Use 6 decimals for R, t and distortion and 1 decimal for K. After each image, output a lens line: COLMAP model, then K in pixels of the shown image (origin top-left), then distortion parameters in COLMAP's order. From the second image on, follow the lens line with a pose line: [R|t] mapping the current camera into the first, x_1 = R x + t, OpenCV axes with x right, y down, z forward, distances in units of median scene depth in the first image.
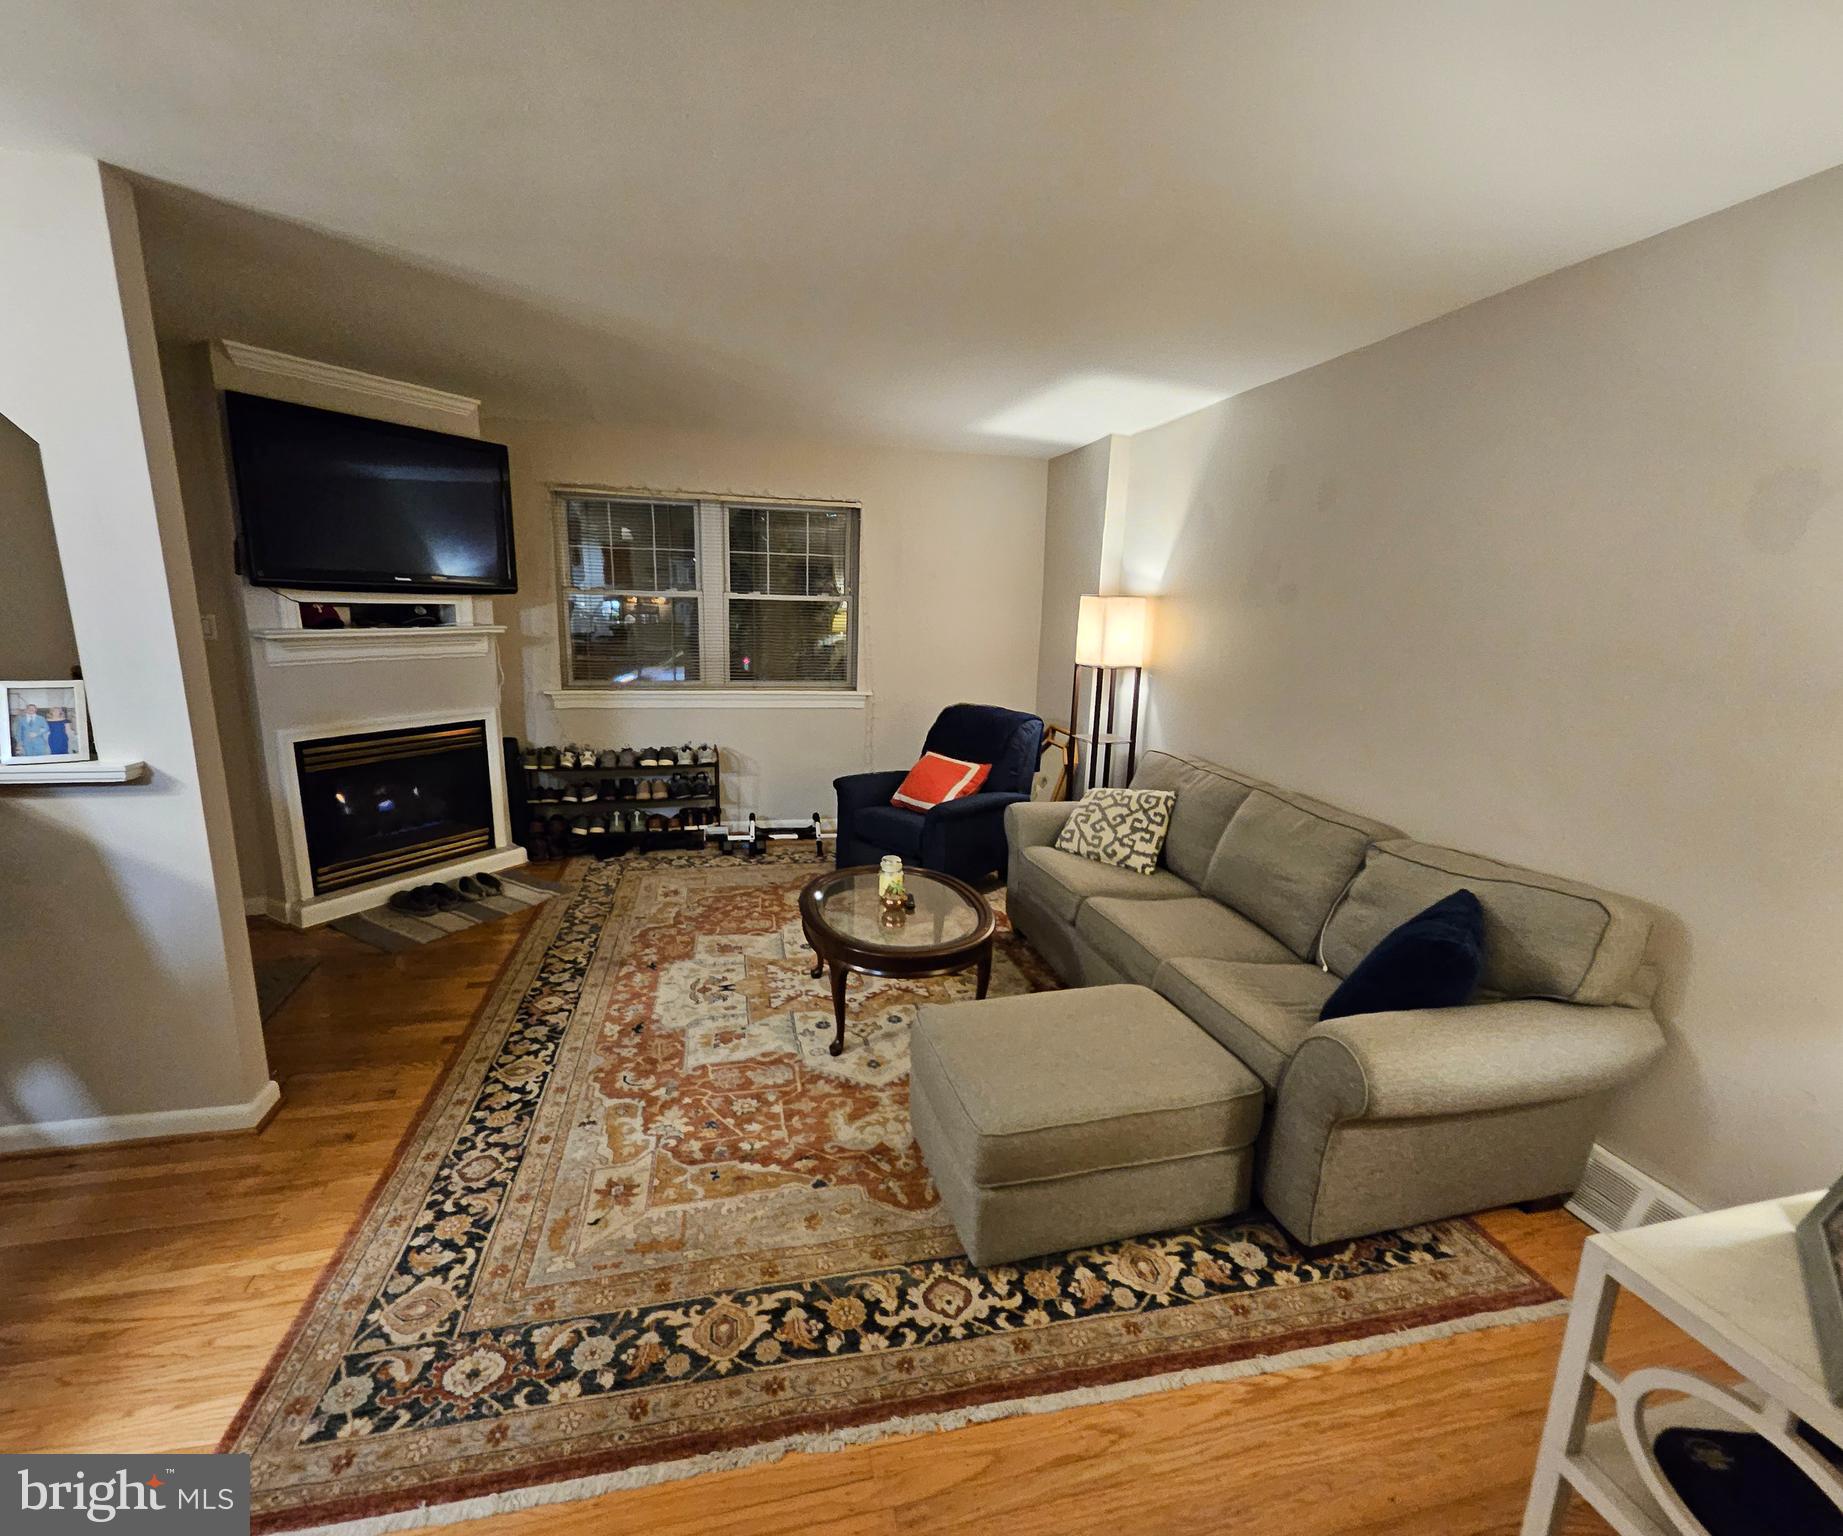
lens RADIAL K [[820.8, 0, 920.9], [0, 820.8, 786.6], [0, 0, 1]] dist [-0.000208, -0.000074]
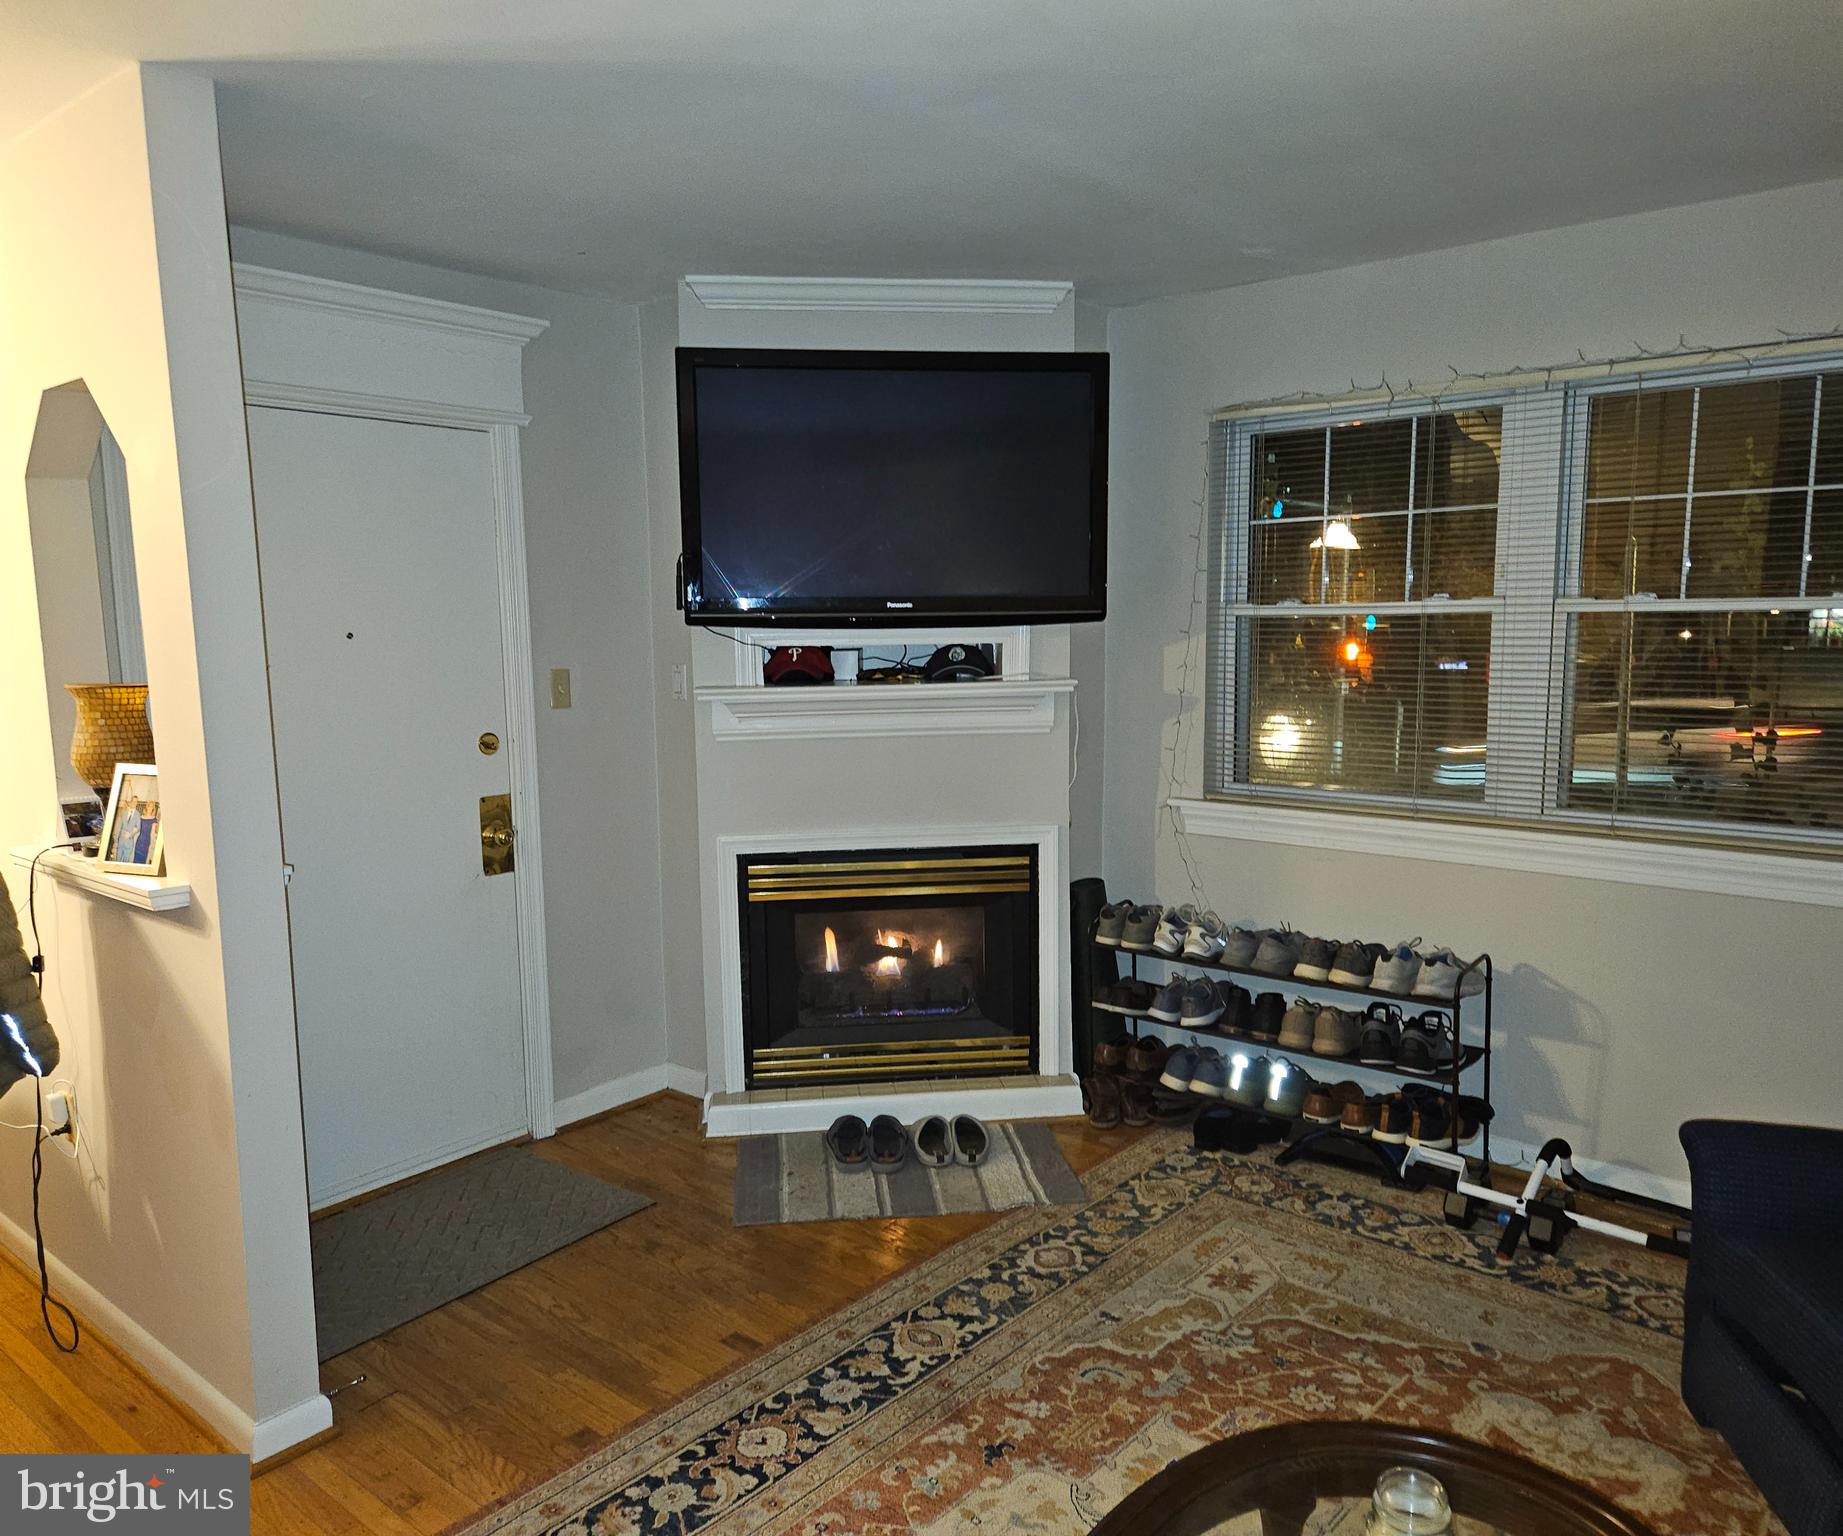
lens RADIAL K [[1383.3, 0, 889.1], [0, 1383.3, 786.2], [0, 0, 1]] dist [0.053458, -0.008438]
pose [[0.570641, 0.071050, -0.818120, 0.187510], [-0.151421, 0.988271, -0.019789, -0.090264], [0.807119, 0.135173, 0.574706, 0.387026]]
